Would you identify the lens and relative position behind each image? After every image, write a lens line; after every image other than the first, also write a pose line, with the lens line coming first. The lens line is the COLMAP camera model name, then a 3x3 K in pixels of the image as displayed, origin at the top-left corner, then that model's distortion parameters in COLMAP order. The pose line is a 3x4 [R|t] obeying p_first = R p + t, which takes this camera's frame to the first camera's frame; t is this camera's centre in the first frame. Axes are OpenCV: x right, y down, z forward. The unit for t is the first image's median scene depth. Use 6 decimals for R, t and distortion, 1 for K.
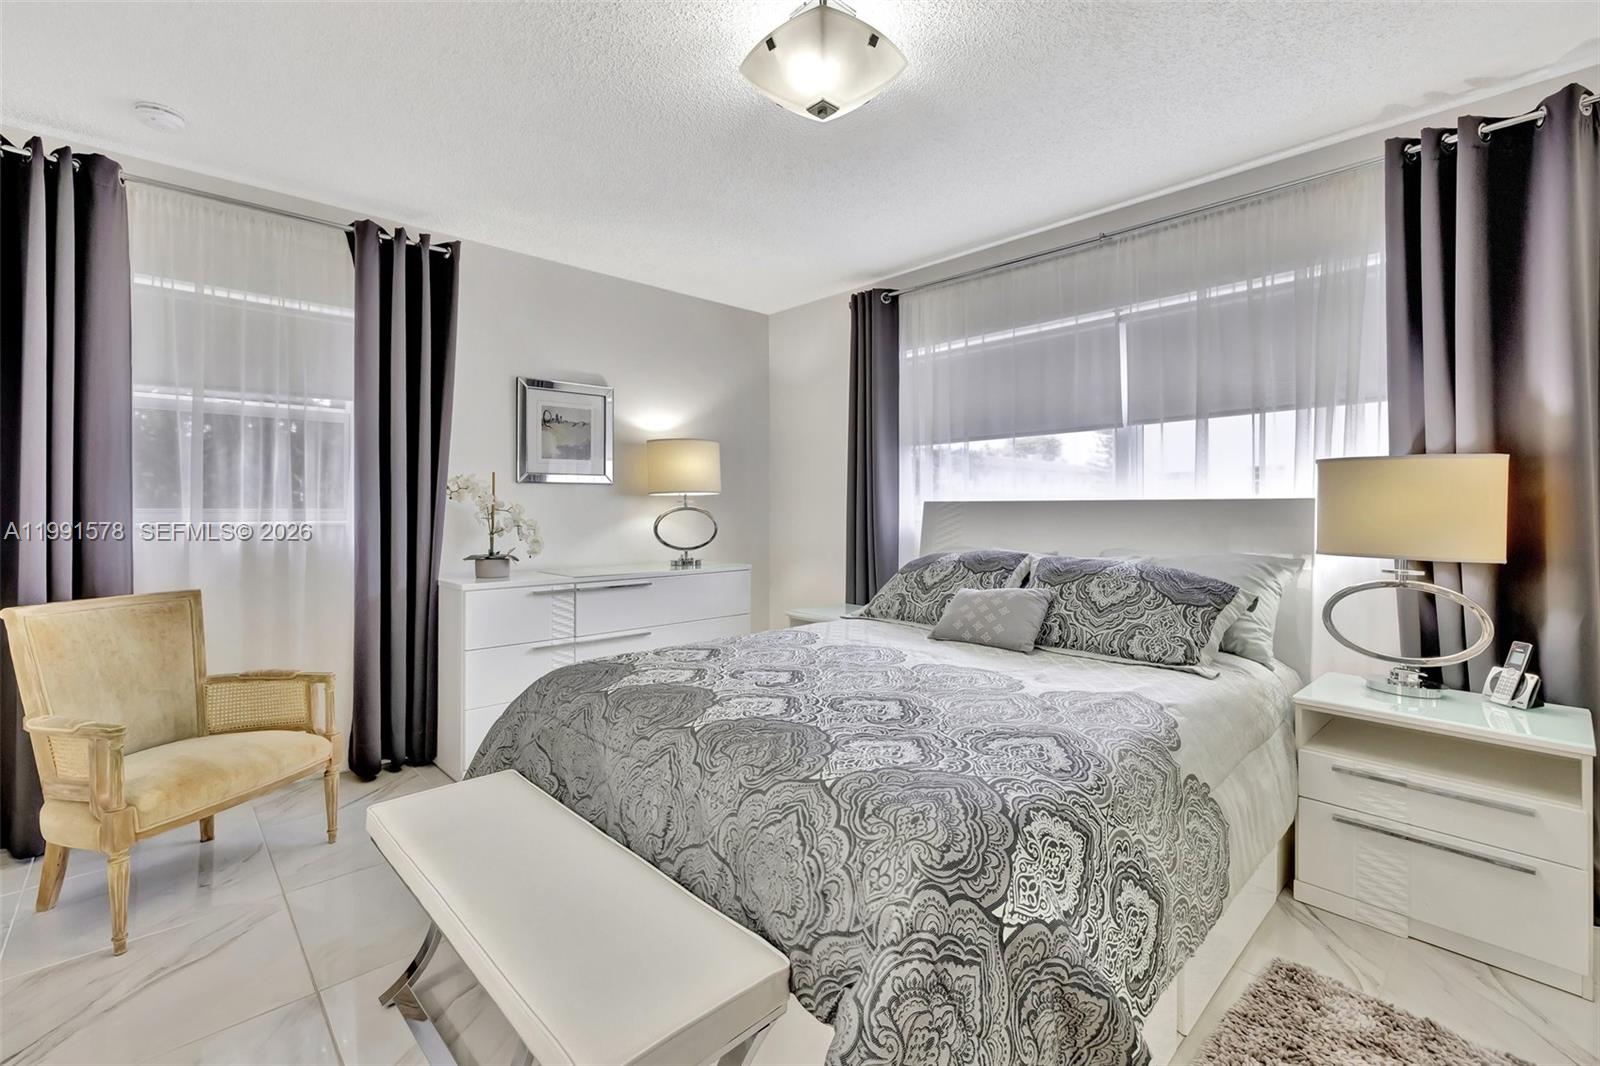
lens RADIAL K [[687.0, 0, 774.1], [0, 687.0, 503.5], [0, 0, 1]] dist [-0.000641, -0.000334]
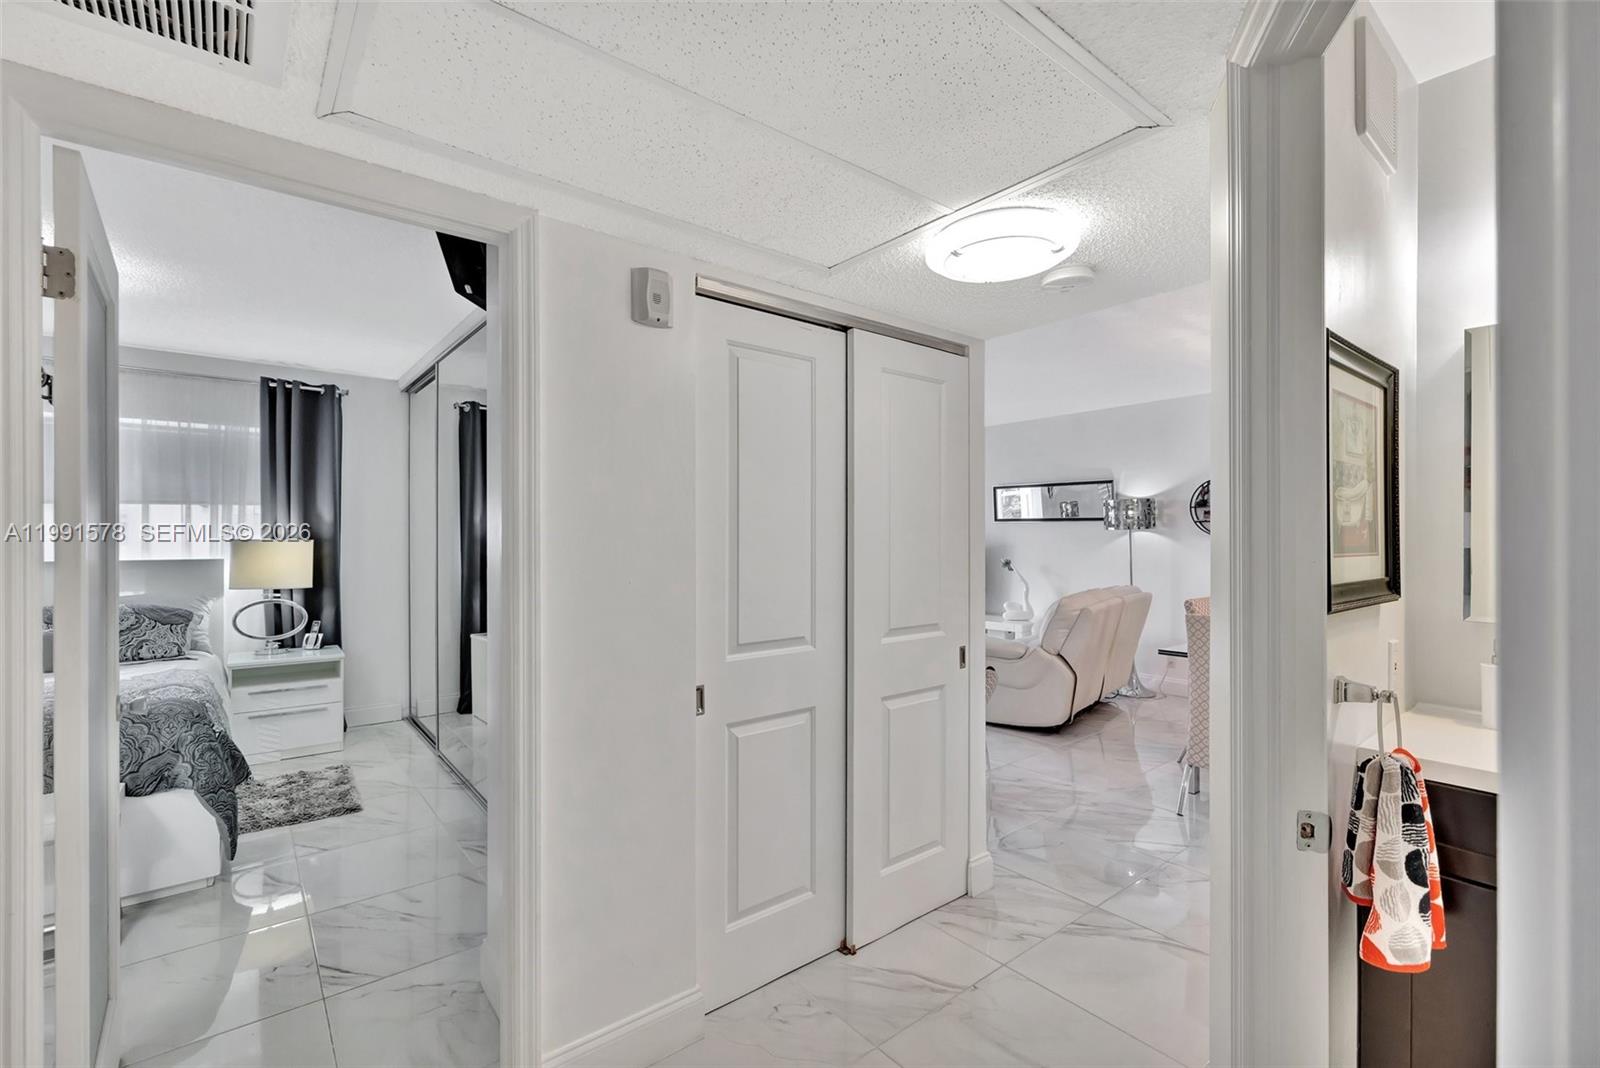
lens RADIAL K [[707.5, 0, 800.0], [0, 707.5, 534.0], [0, 0, 1]] dist [-0.001341, -0.000081]
pose [[0.056913, 0.001543, 0.998378, -1.115617], [-0.009594, 0.999953, -0.000998, -0.097374], [-0.998333, -0.009522, 0.056925, -0.707821]]
